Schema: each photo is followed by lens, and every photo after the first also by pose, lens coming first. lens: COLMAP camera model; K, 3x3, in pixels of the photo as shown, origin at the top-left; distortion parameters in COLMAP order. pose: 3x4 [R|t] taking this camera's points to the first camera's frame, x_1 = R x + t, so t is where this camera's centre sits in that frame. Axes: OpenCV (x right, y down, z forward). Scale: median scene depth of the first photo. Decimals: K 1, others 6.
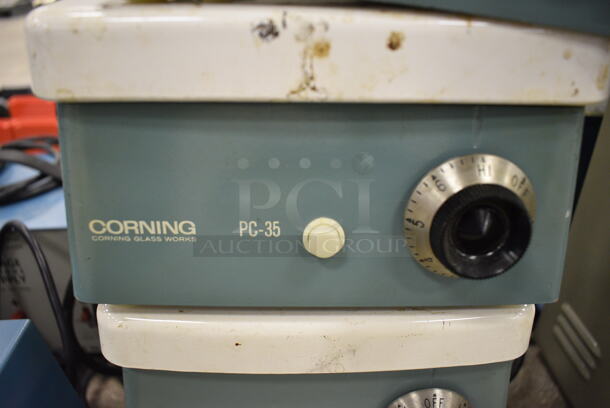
lens RADIAL K [[468.2, 0, 305.0], [0, 468.2, 204.0], [0, 0, 1]] dist [-0.102797, 0.004965]
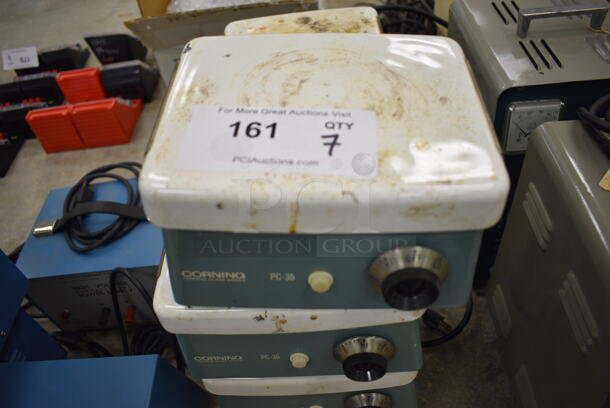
lens RADIAL K [[468.2, 0, 305.0], [0, 468.2, 204.0], [0, 0, 1]] dist [-0.102797, 0.004965]
pose [[0.992197, -0.069734, -0.103355, 0.344707], [0.098121, 0.948177, 0.302214, -1.281388], [0.076924, -0.309998, 0.947620, -0.839915]]
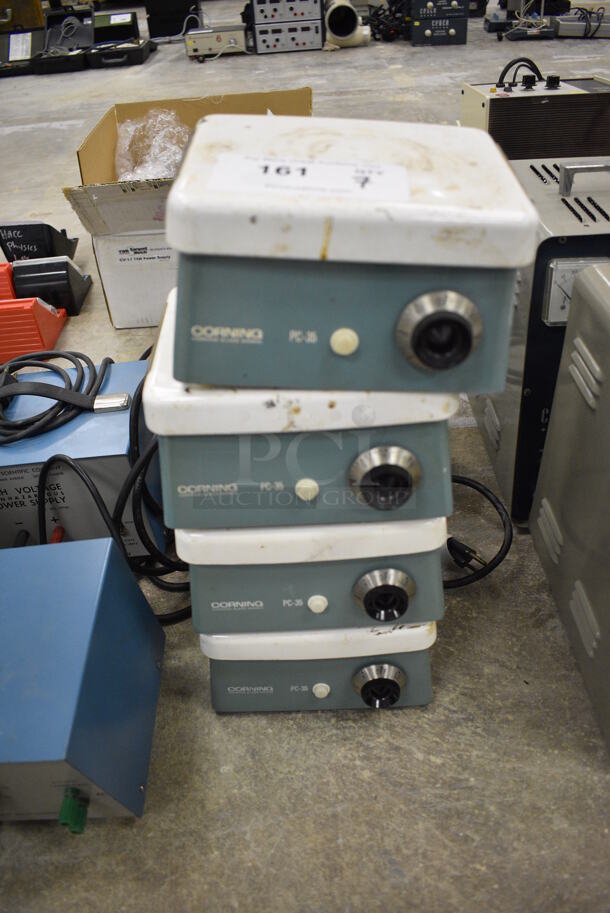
lens RADIAL K [[700.7, 0, 305.0], [0, 700.7, 456.5], [0, 0, 1]] dist [-0.102797, 0.004965]
pose [[0.998018, -0.048259, -0.040396, 0.150882], [0.054892, 0.981453, 0.183676, -0.561325], [0.030783, -0.185529, 0.982156, -1.685943]]
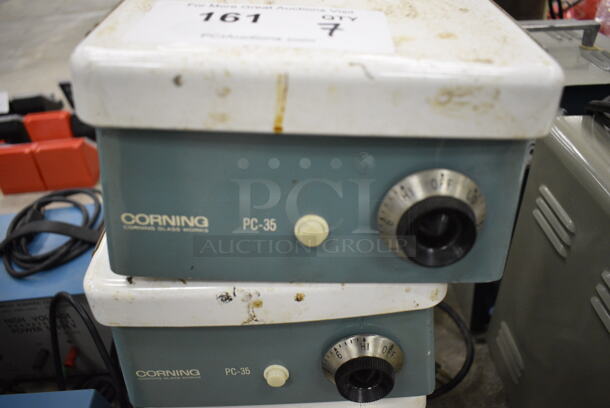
lens RADIAL K [[468.2, 0, 305.0], [0, 468.2, 204.0], [0, 0, 1]] dist [-0.102797, 0.004965]
pose [[0.997524, -0.061418, -0.034257, 0.236159], [0.065273, 0.989889, 0.125930, -0.728351], [0.026177, -0.127854, 0.991447, -0.543857]]
